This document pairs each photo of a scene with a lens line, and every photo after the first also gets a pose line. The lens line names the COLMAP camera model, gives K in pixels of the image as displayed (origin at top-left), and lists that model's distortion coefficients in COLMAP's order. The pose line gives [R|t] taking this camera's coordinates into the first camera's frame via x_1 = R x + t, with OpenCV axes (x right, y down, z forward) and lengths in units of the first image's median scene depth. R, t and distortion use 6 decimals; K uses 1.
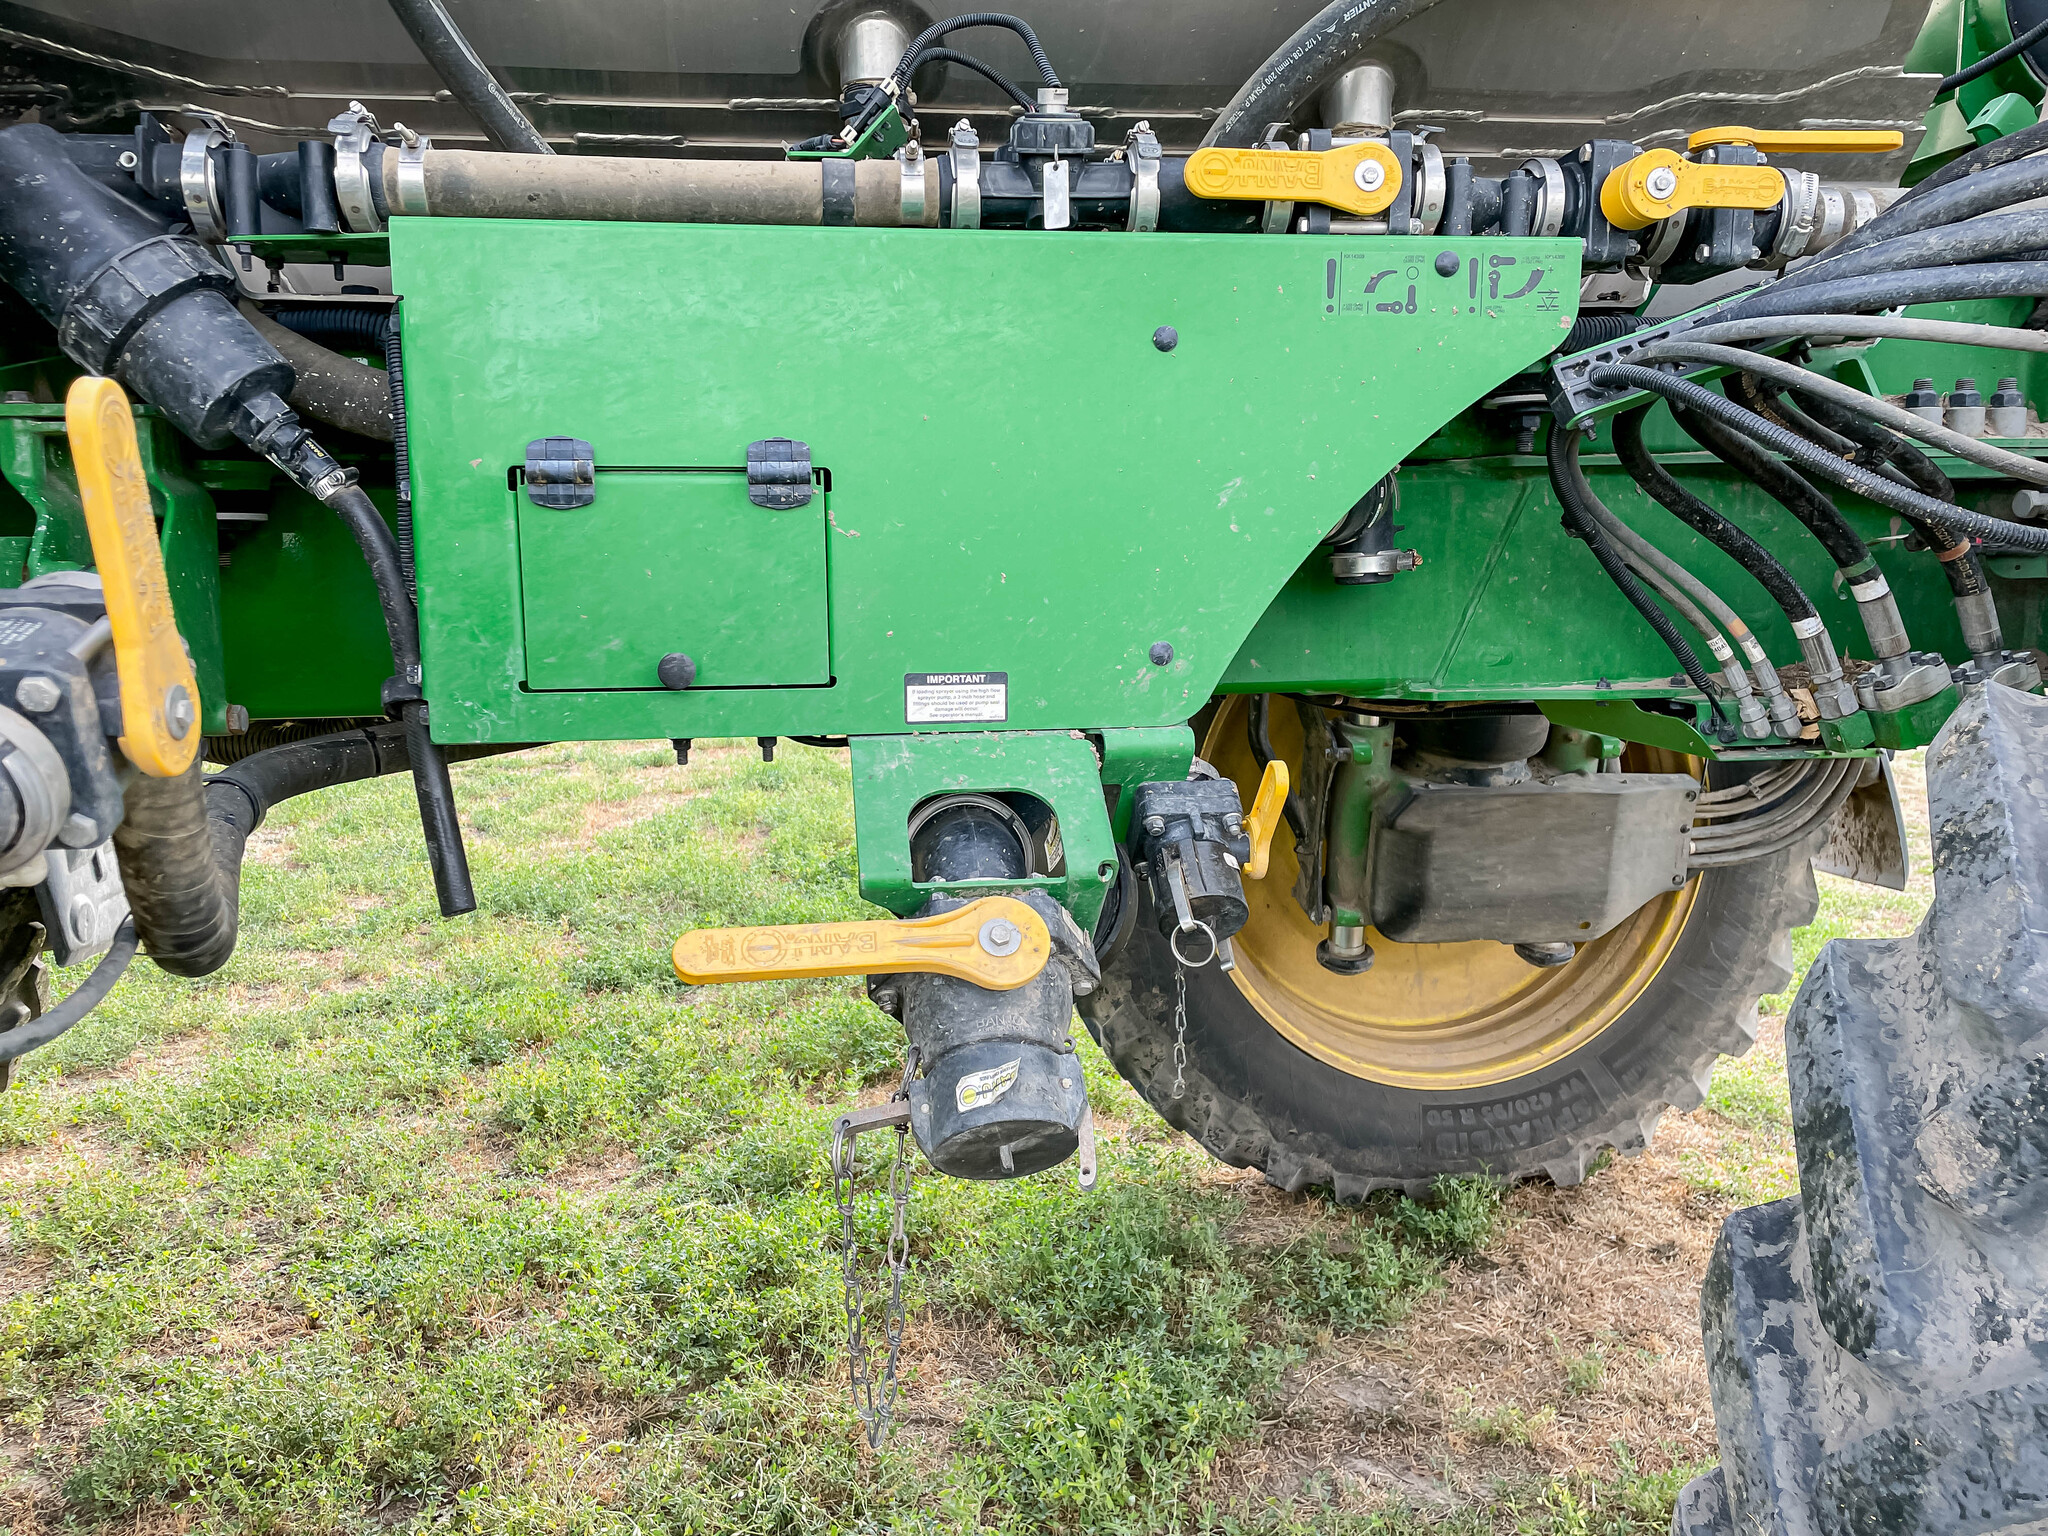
lens RADIAL K [[1572.2, 0, 1018.9], [0, 1572.2, 761.4], [0, 0, 1]] dist [0.059958, -0.082249]
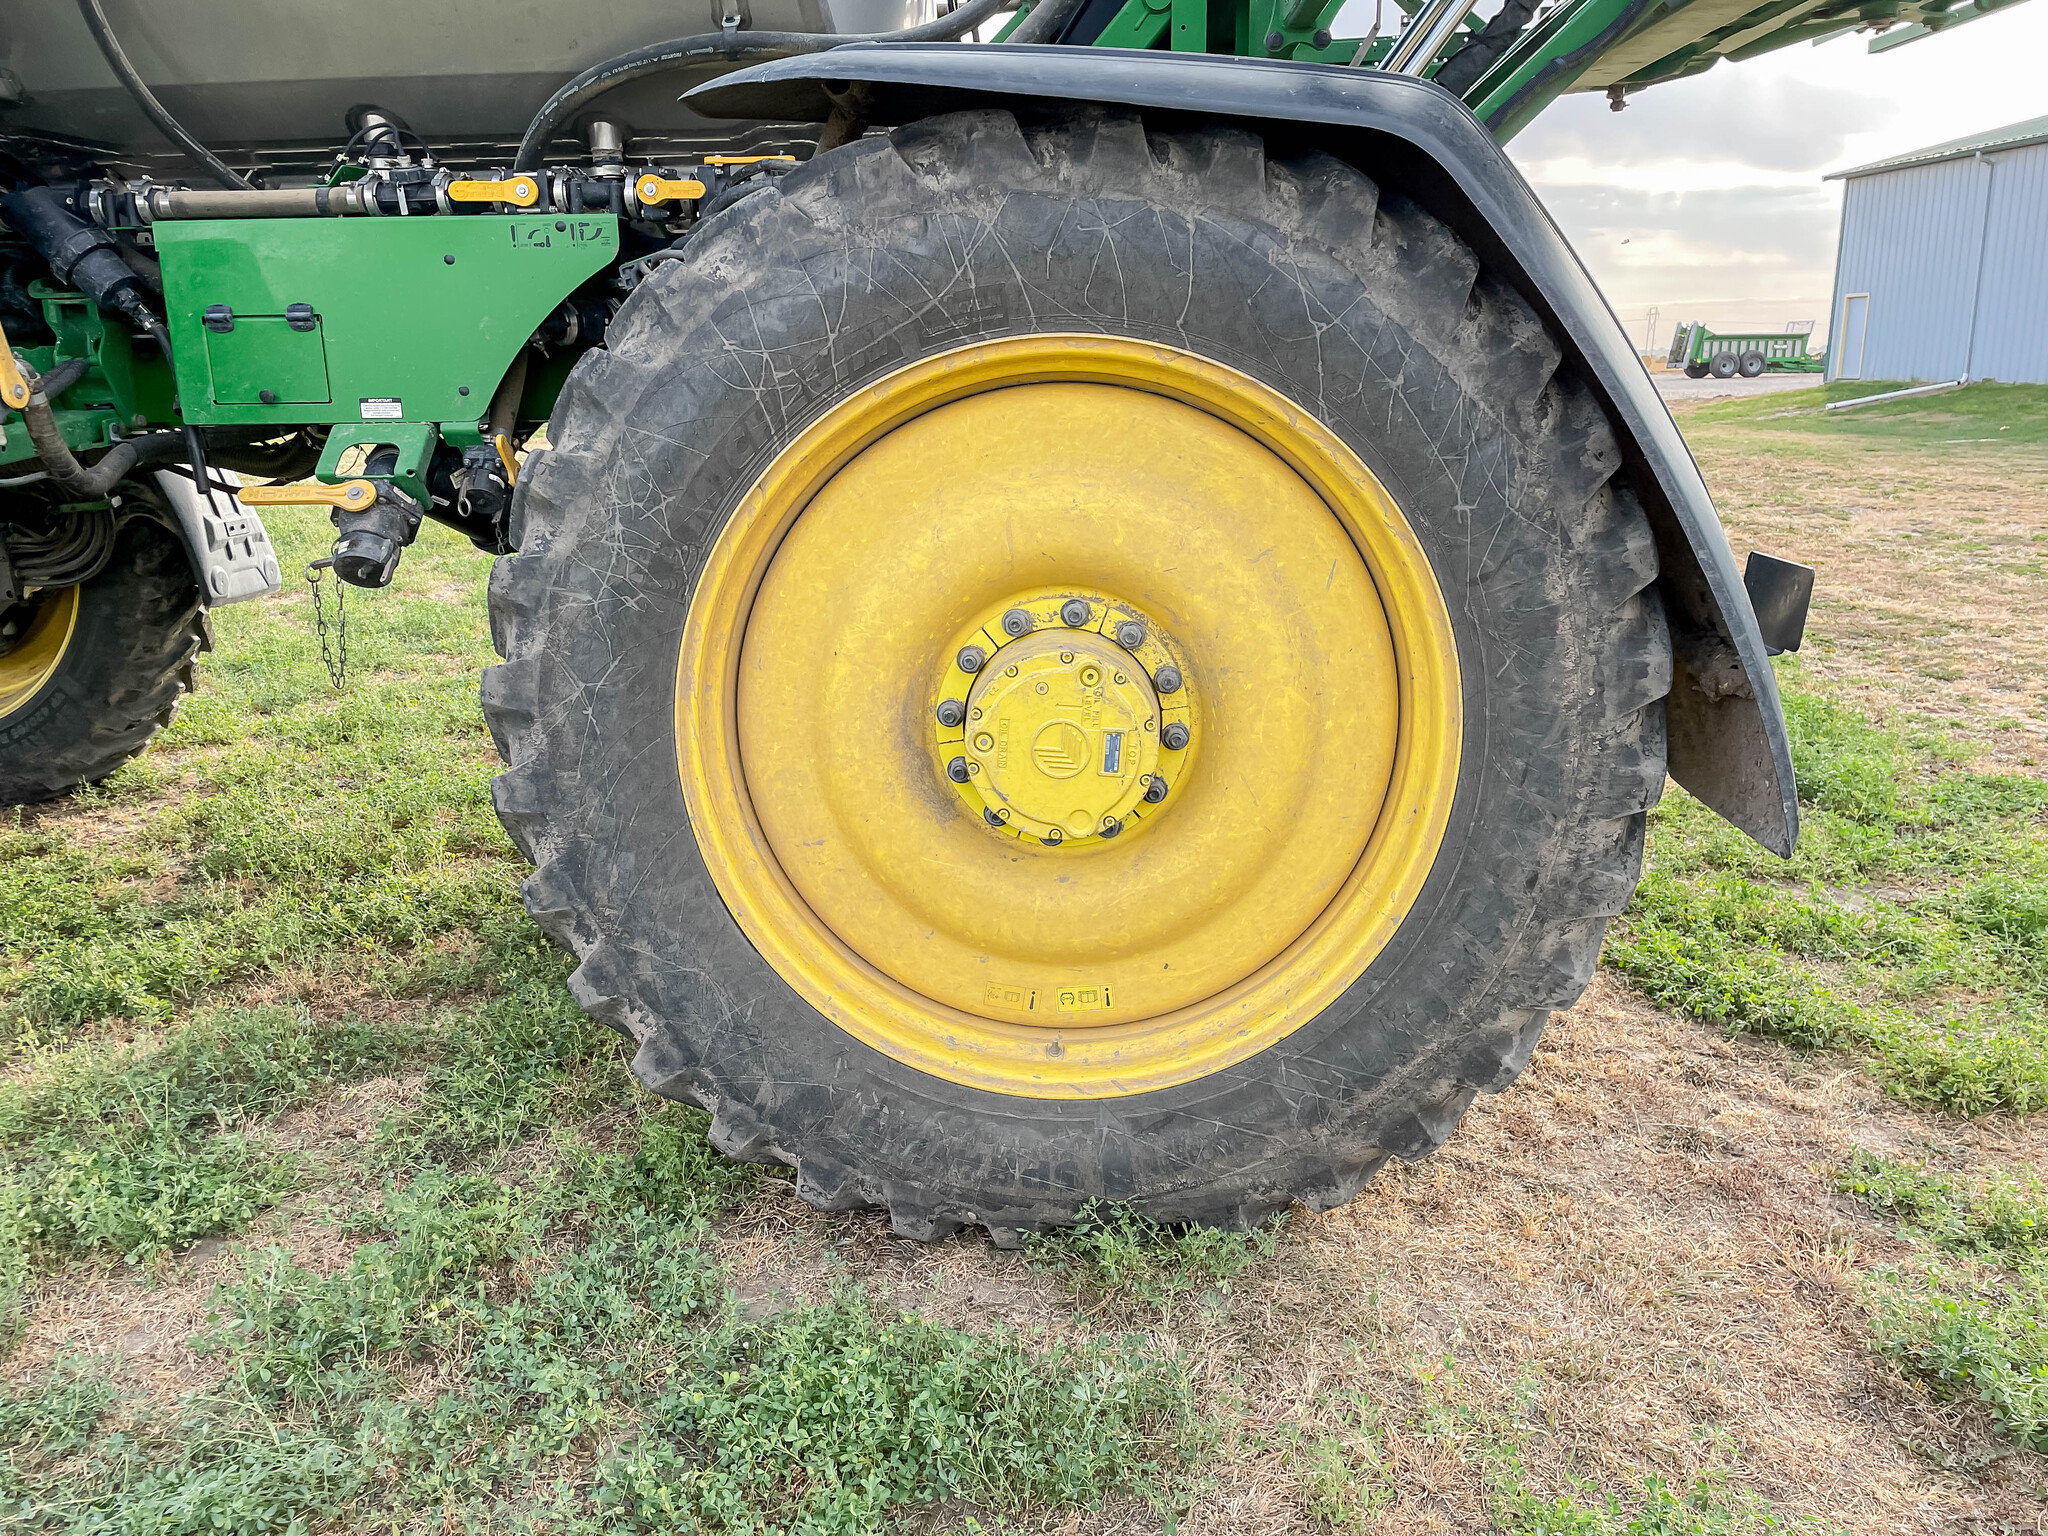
lens RADIAL K [[1572.2, 0, 1018.5], [0, 1572.2, 773.0], [0, 0, 1]] dist [0.059958, -0.082249]
pose [[0.984388, 0.038127, -0.171833, 1.434832], [-0.016594, 0.992012, 0.125046, 0.205526], [0.175228, -0.120242, 0.977158, -1.376286]]
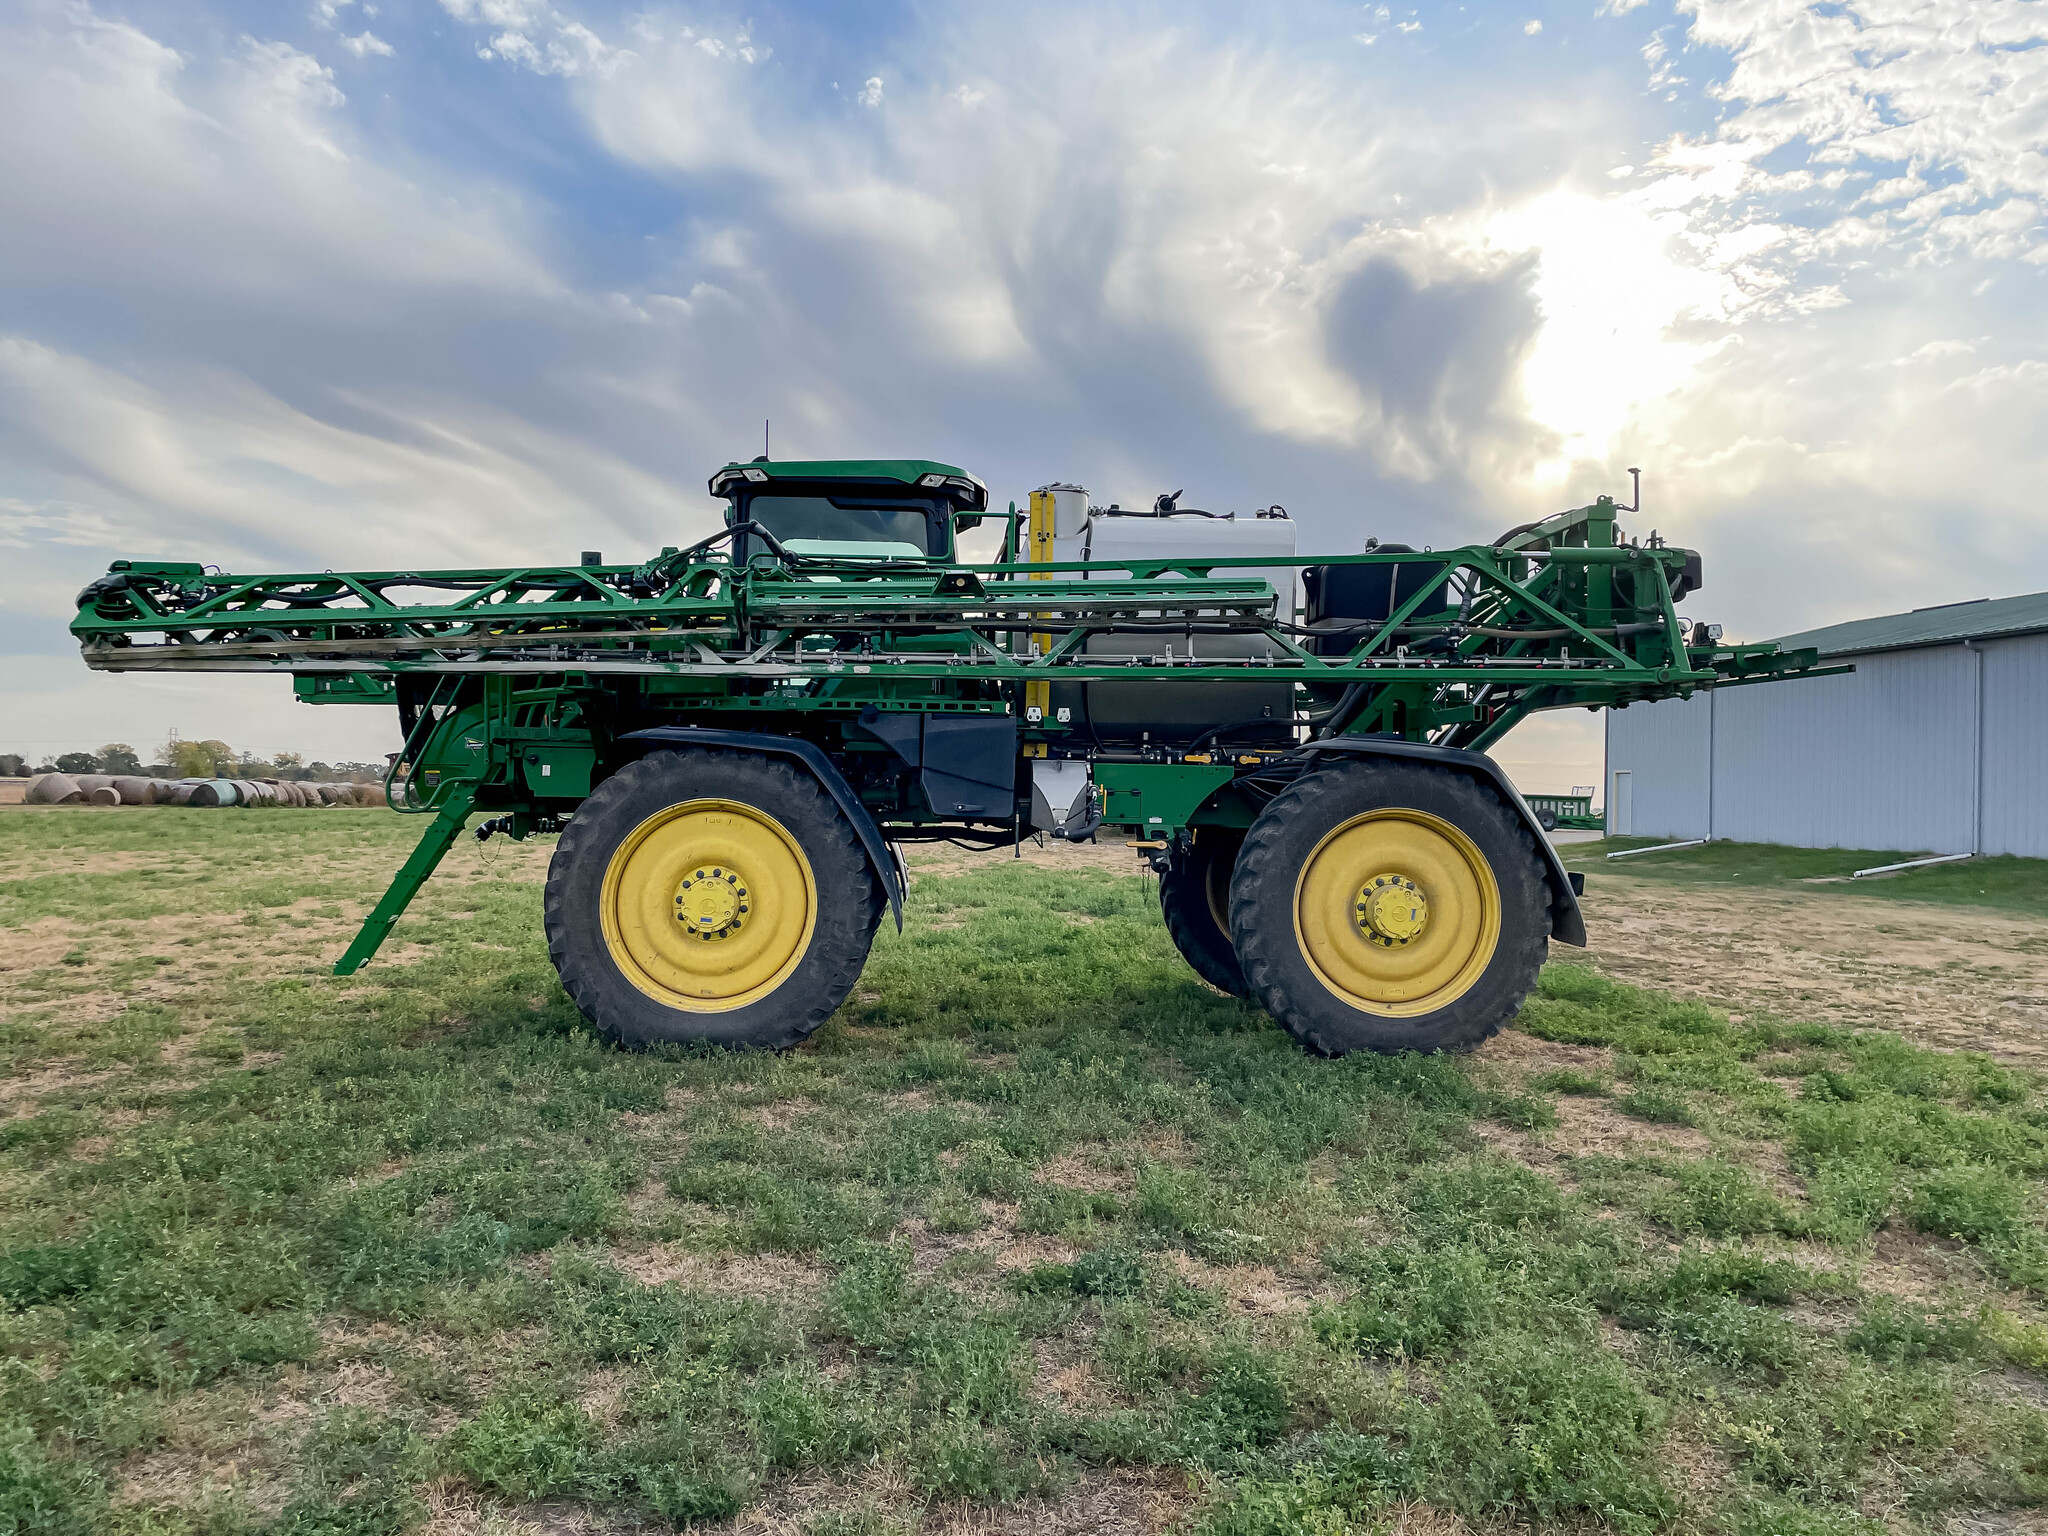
lens RADIAL K [[1572.2, 0, 1023.2], [0, 1572.2, 760.8], [0, 0, 1]] dist [0.059958, -0.082249]
pose [[0.996690, 0.030803, -0.075228, -0.119461], [-0.041961, 0.987554, -0.151577, 0.928079], [0.069623, 0.154232, 0.985579, -7.173984]]
